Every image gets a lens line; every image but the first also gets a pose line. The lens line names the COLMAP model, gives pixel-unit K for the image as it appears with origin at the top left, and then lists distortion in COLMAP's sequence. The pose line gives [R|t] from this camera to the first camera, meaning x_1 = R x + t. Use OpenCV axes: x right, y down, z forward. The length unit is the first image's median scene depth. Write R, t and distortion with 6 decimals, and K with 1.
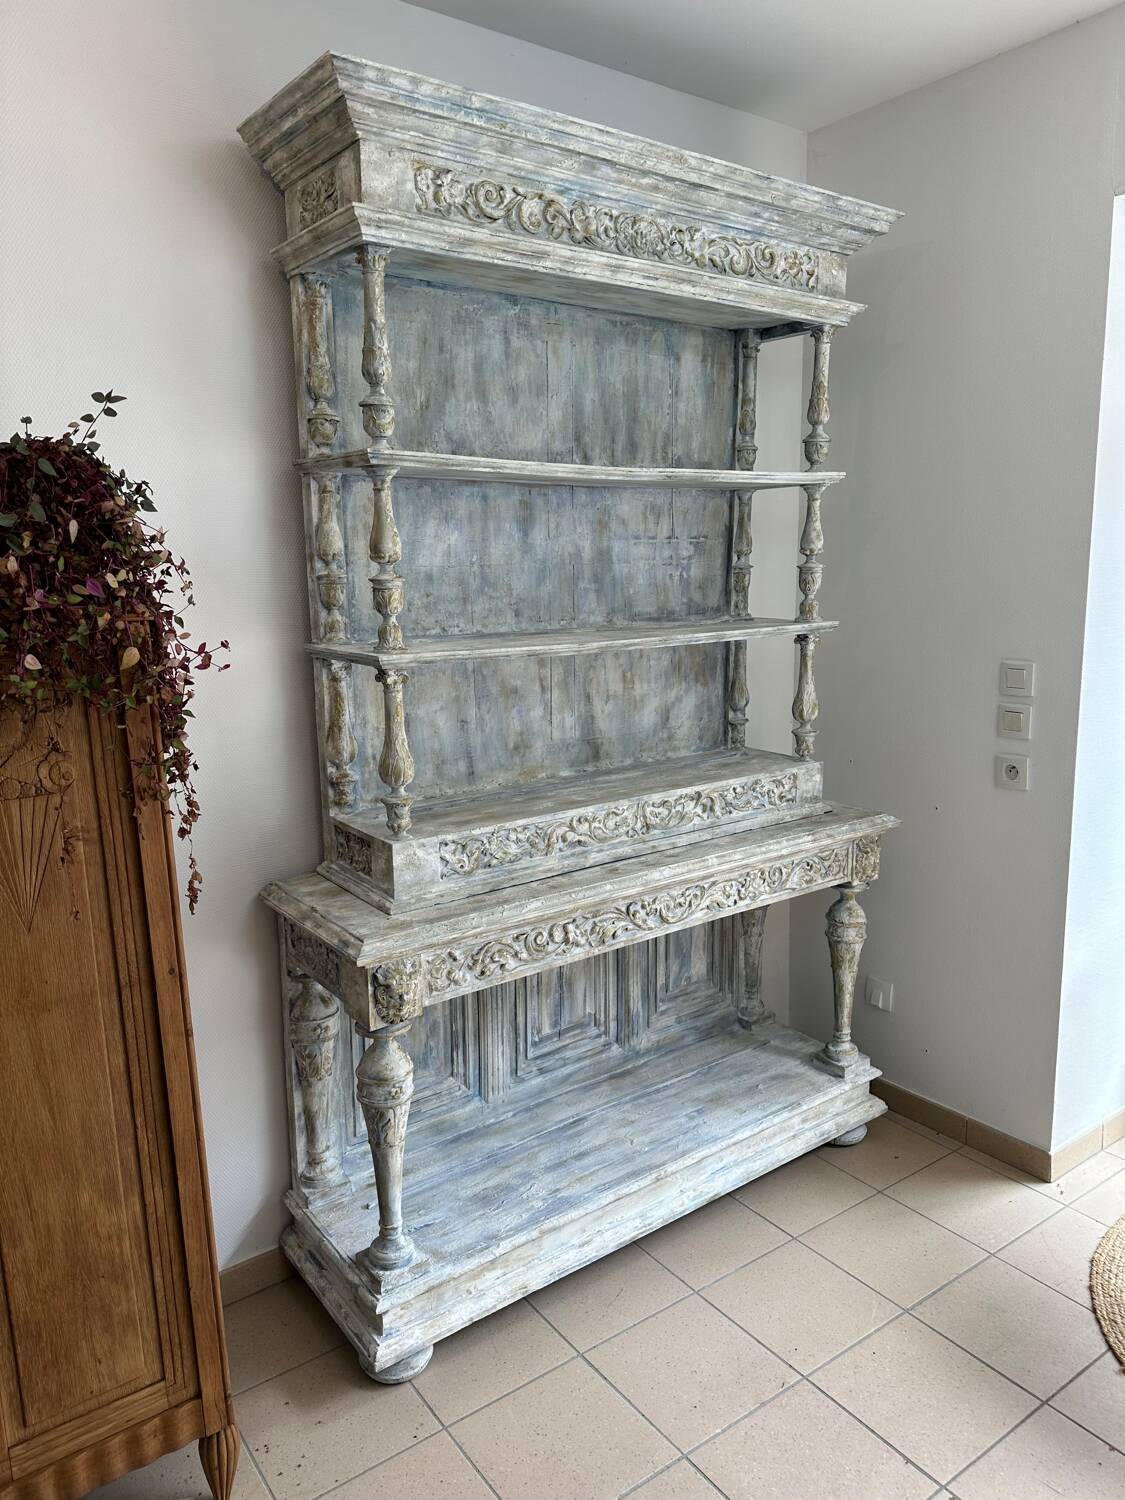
lens RADIAL K [[1044.9, 0, 561.6], [0, 1044.9, 749.4], [0, 0, 1]] dist [0.180522, -0.354023]
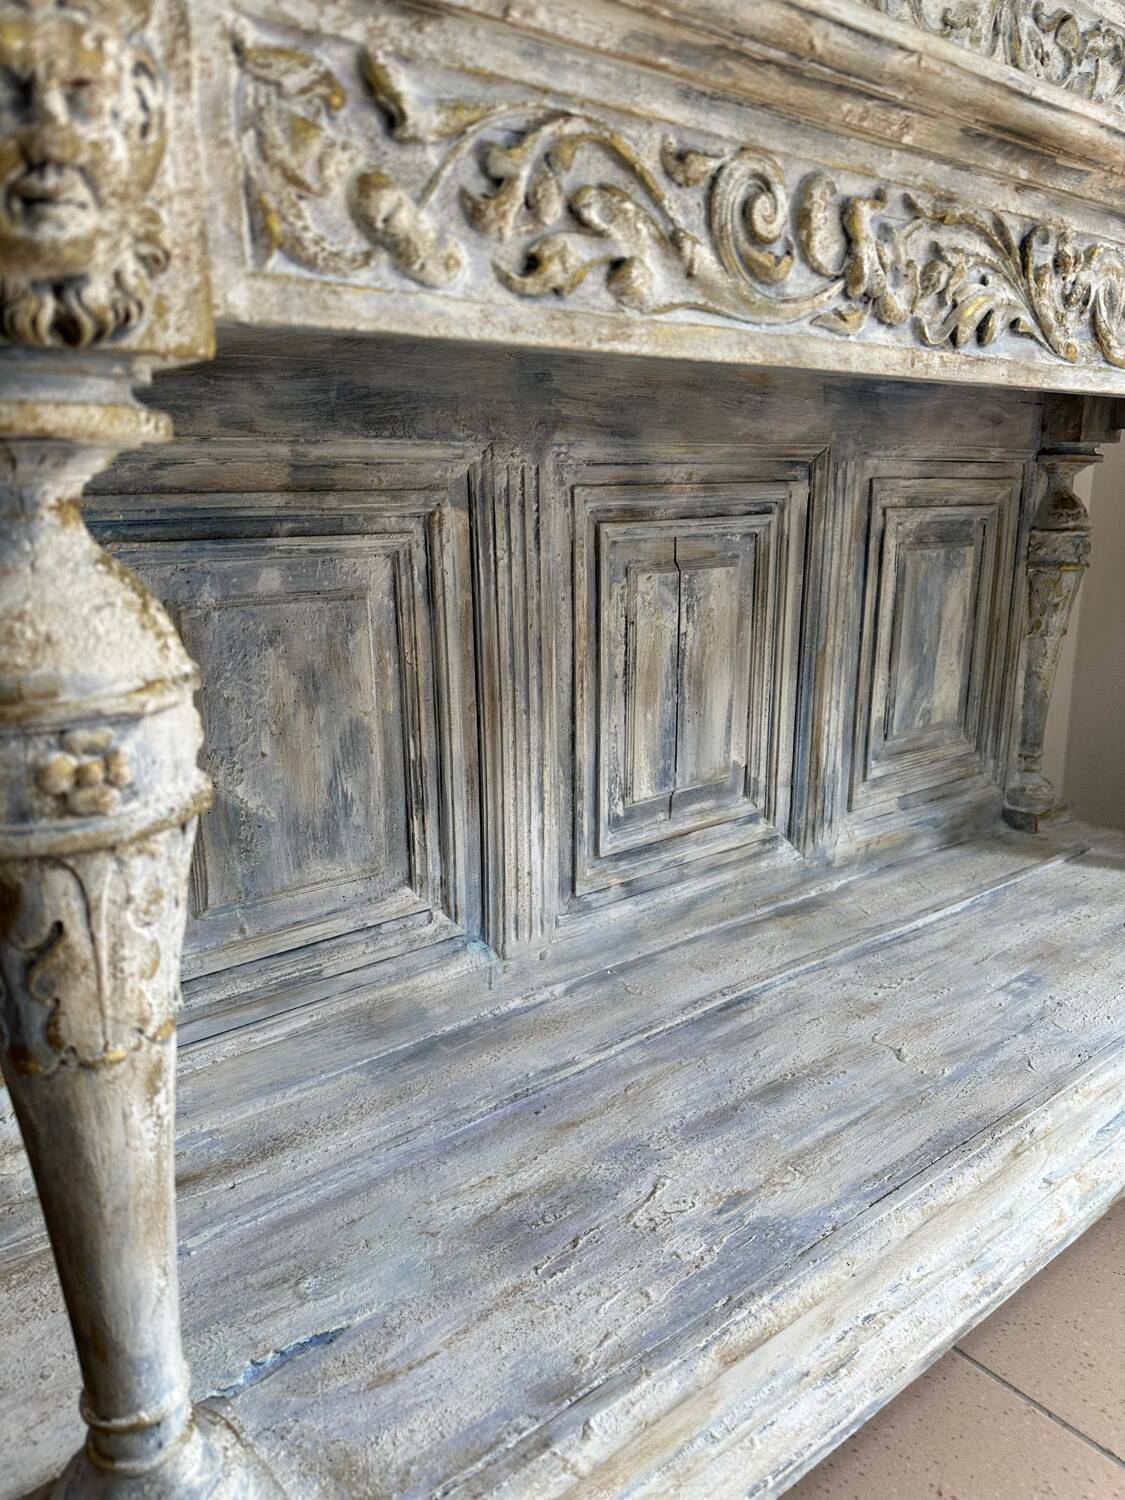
lens RADIAL K [[1054.5, 0, 554.1], [0, 1054.5, 755.8], [0, 0, 1]] dist [0.136171, -0.229198]
pose [[0.999673, -0.005619, 0.024949, -0.067539], [0.003910, 0.997676, 0.068027, 0.260073], [-0.025273, -0.067907, 0.997372, 0.692513]]
